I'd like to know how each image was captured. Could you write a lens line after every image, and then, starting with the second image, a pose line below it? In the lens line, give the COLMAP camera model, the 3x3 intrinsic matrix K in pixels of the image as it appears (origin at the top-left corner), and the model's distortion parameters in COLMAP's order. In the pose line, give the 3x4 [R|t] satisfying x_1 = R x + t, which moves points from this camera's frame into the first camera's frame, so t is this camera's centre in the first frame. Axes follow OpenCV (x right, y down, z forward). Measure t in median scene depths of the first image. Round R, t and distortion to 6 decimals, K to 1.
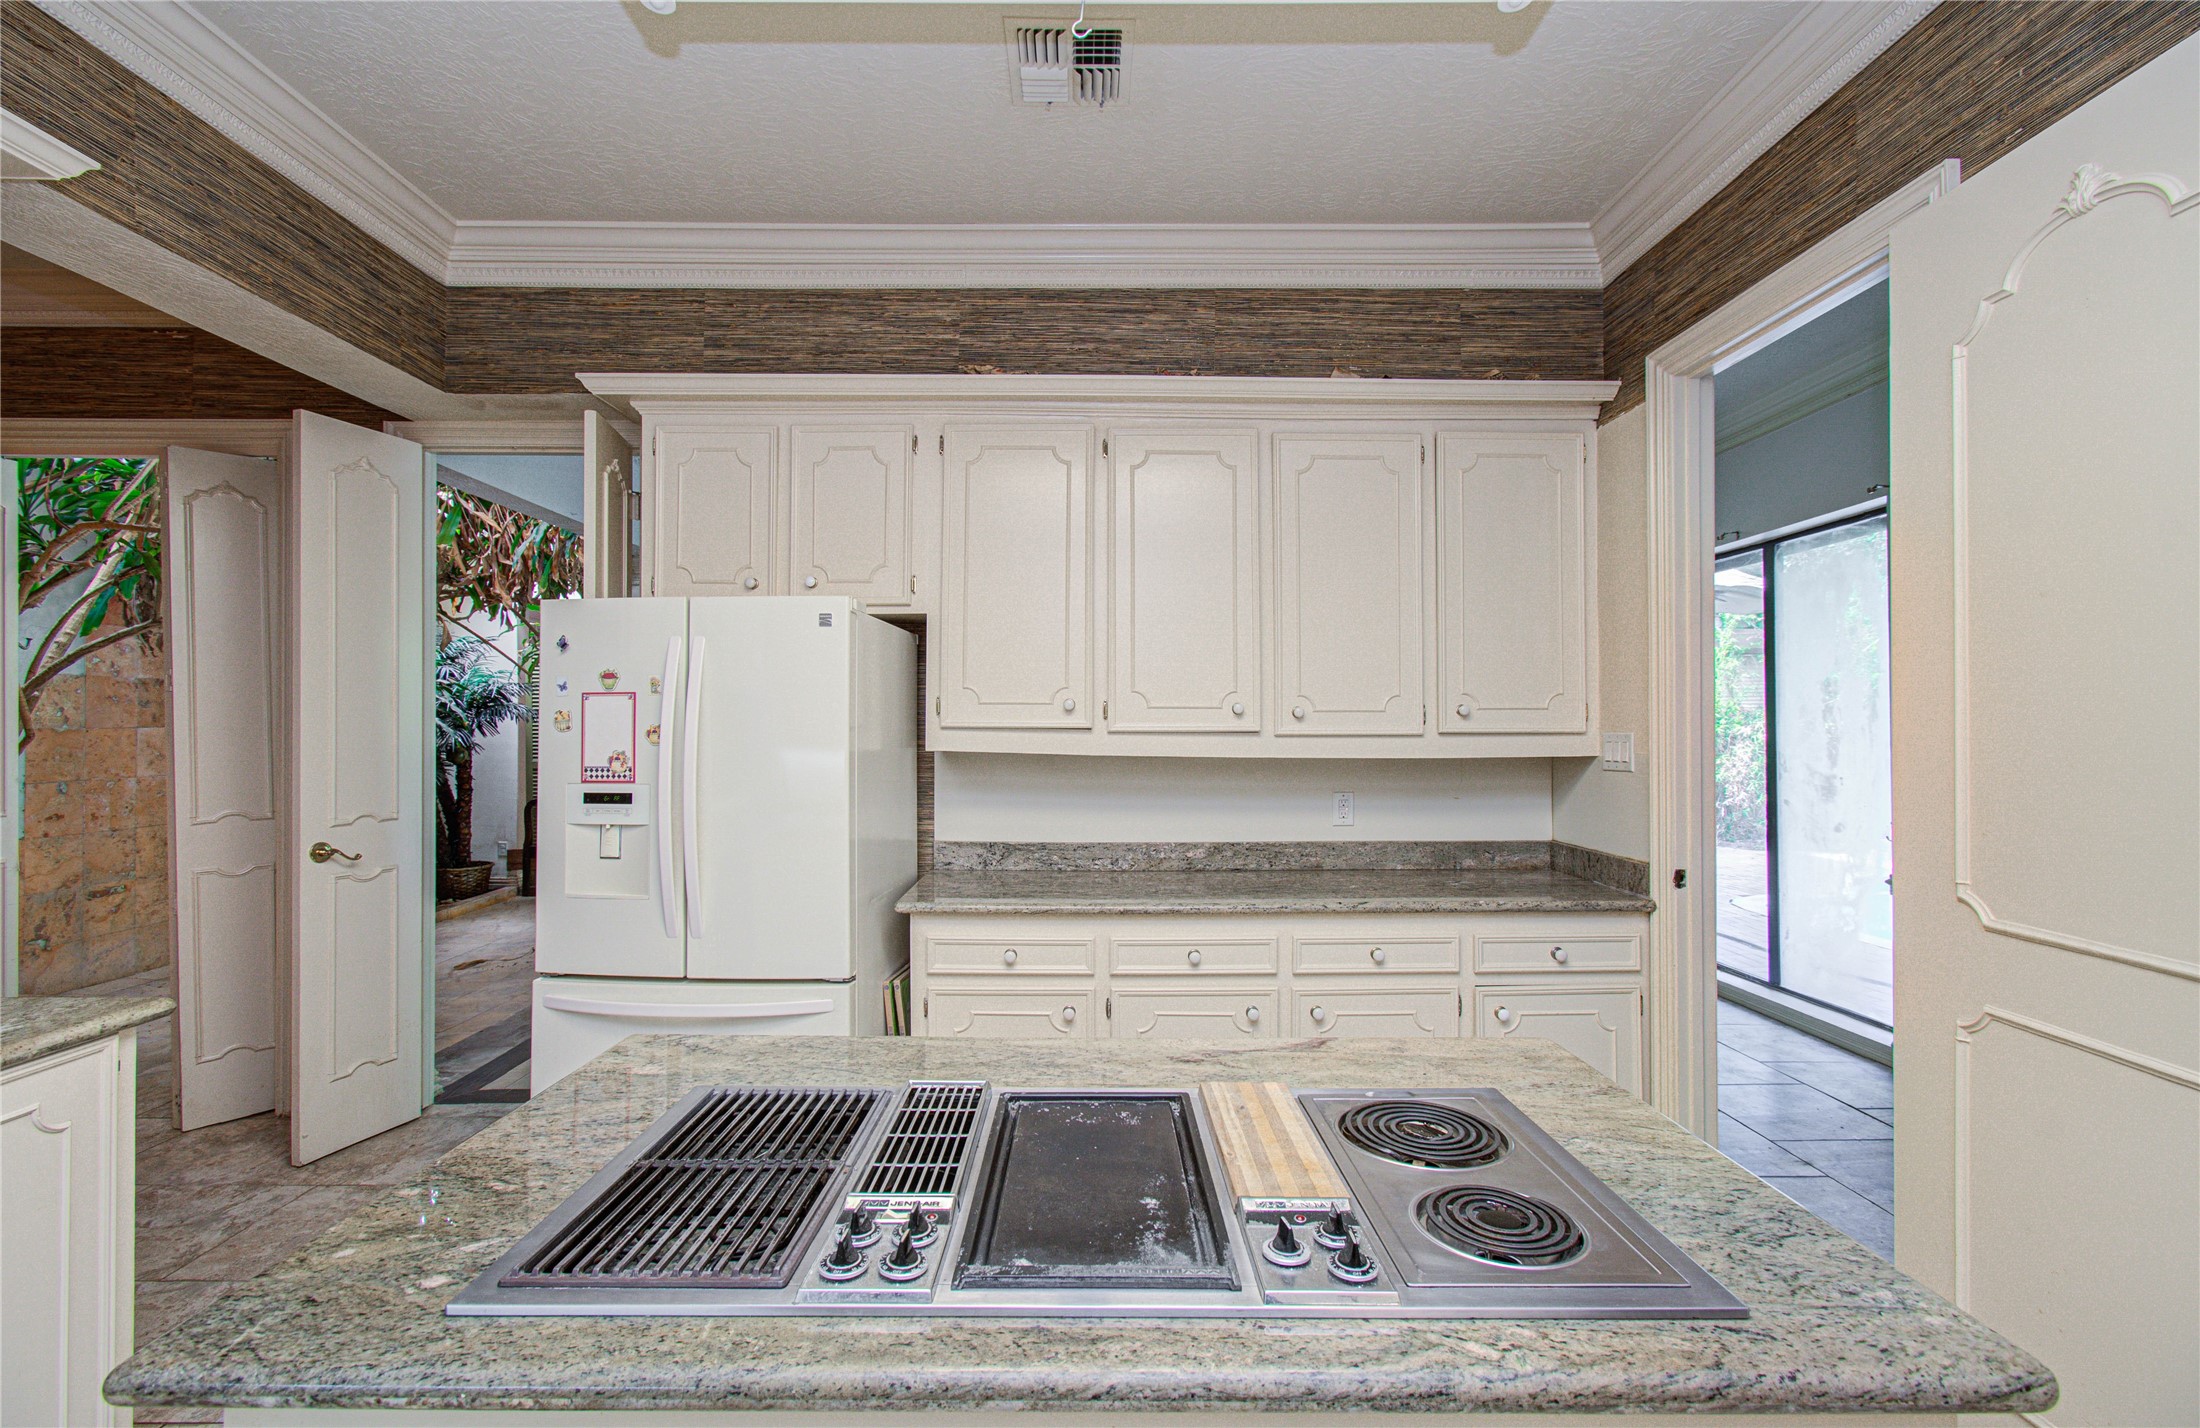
lens RADIAL K [[953.1, 0, 1100.0], [0, 953.1, 714.0], [0, 0, 1]] dist [0.002318, -0.000056]
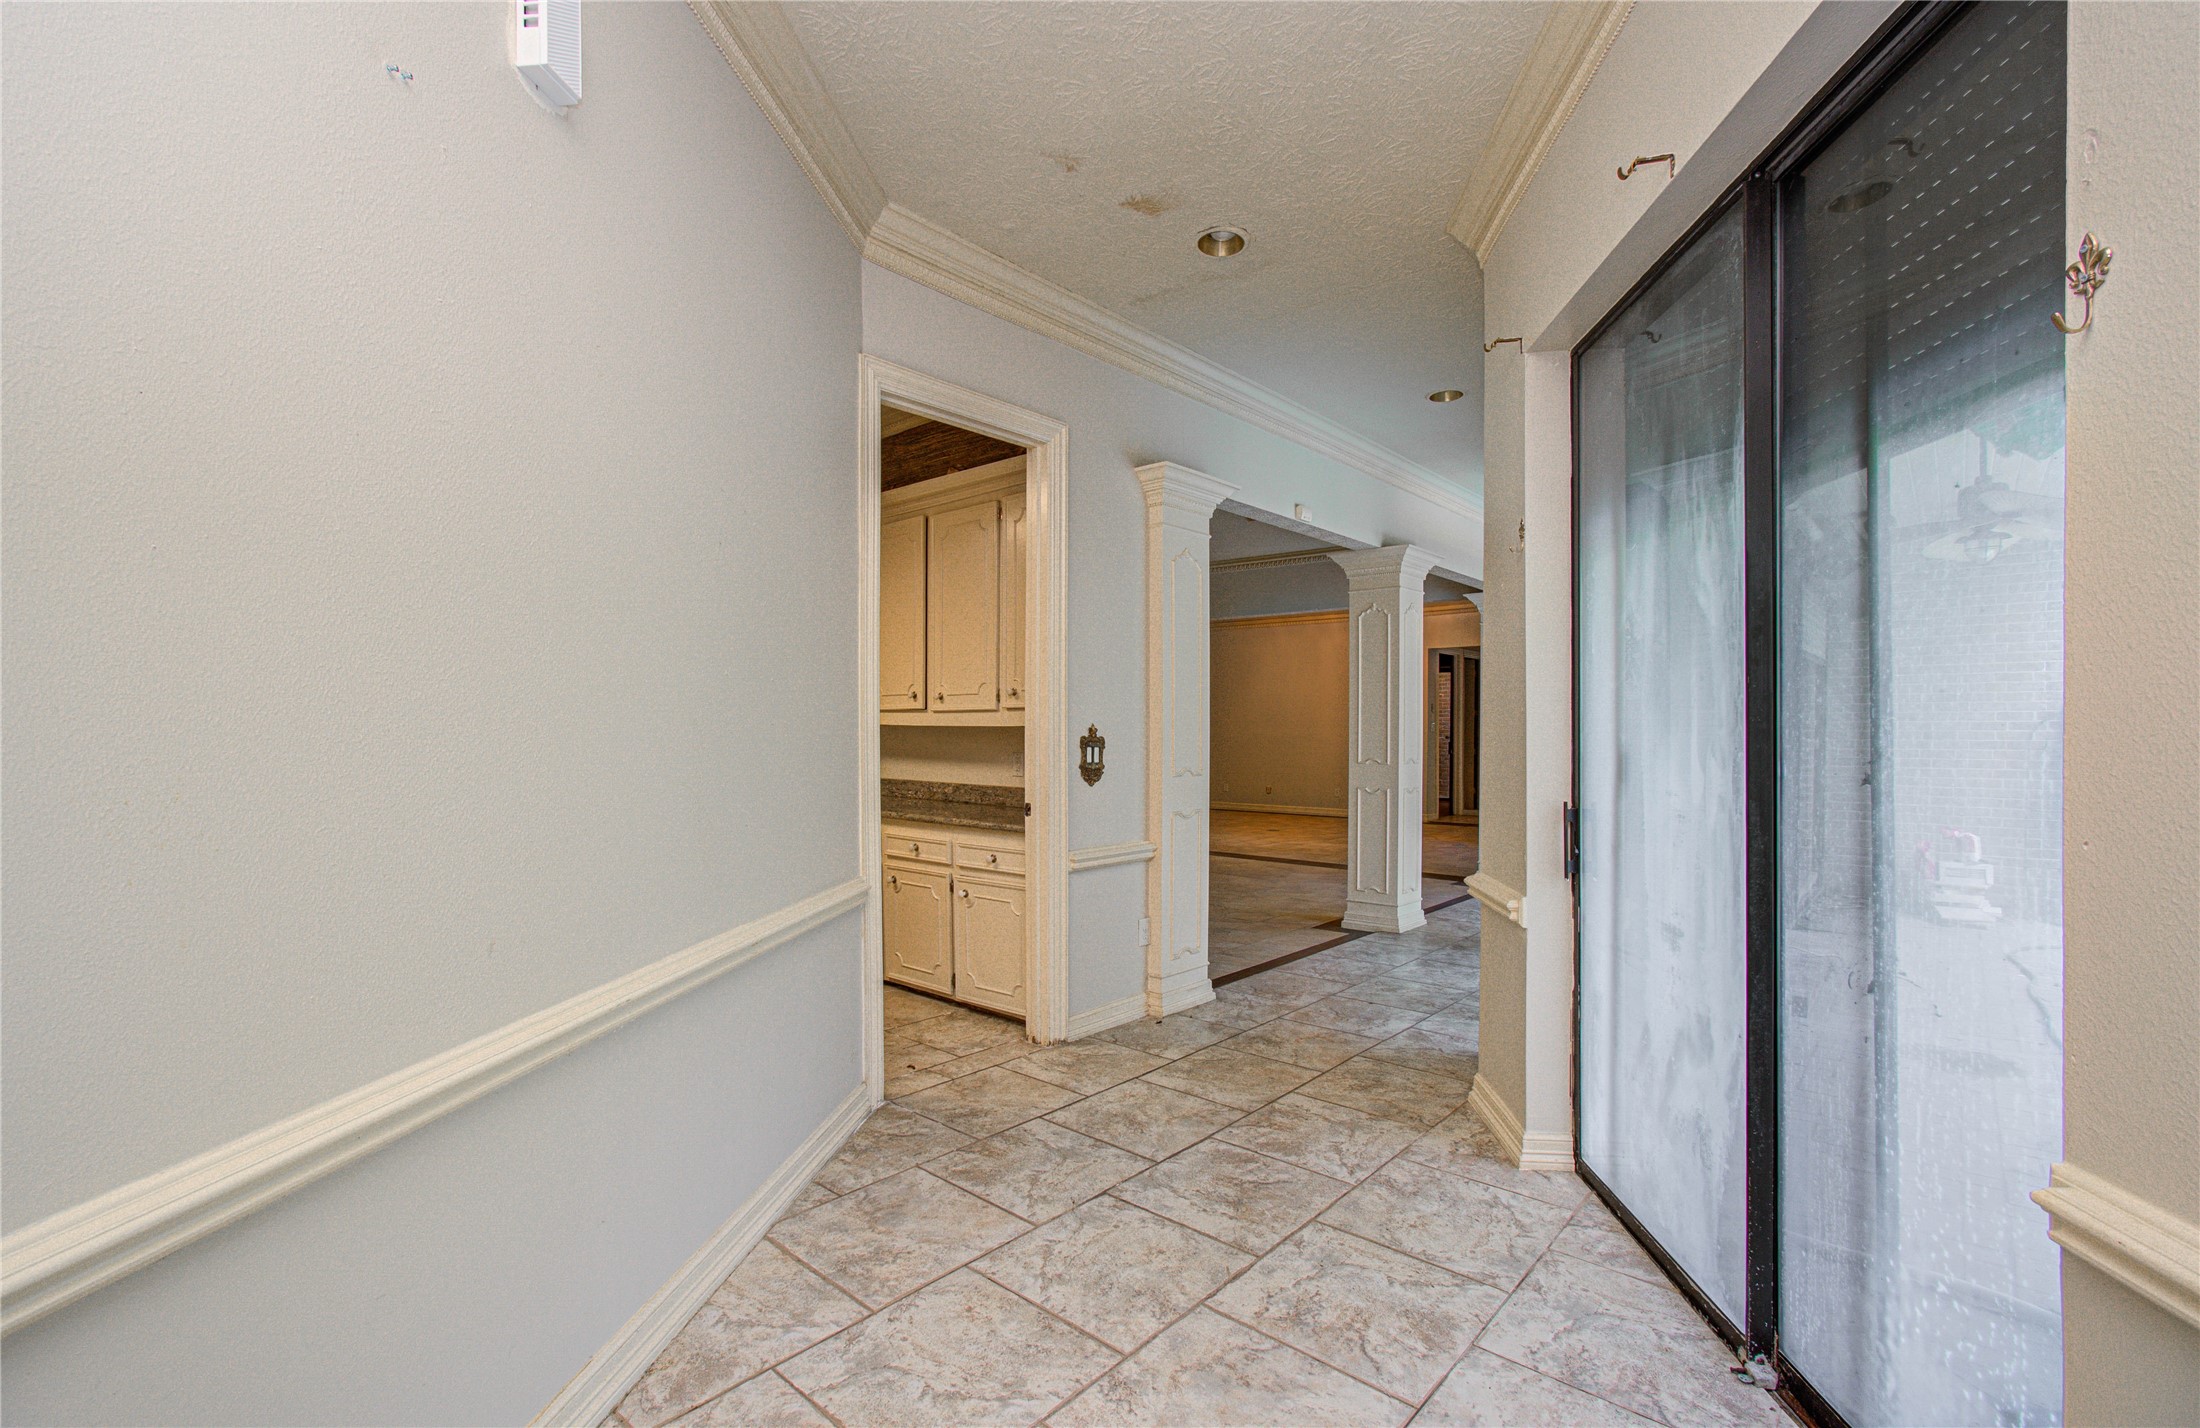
lens RADIAL K [[953.1, 0, 1100.0], [0, 953.1, 714.0], [0, 0, 1]] dist [0.002318, -0.000056]
pose [[0.746837, -0.005156, -0.664987, 1.480964], [0.000827, 0.999976, -0.006825, 0.041202], [0.665007, 0.004547, 0.746823, 0.027144]]
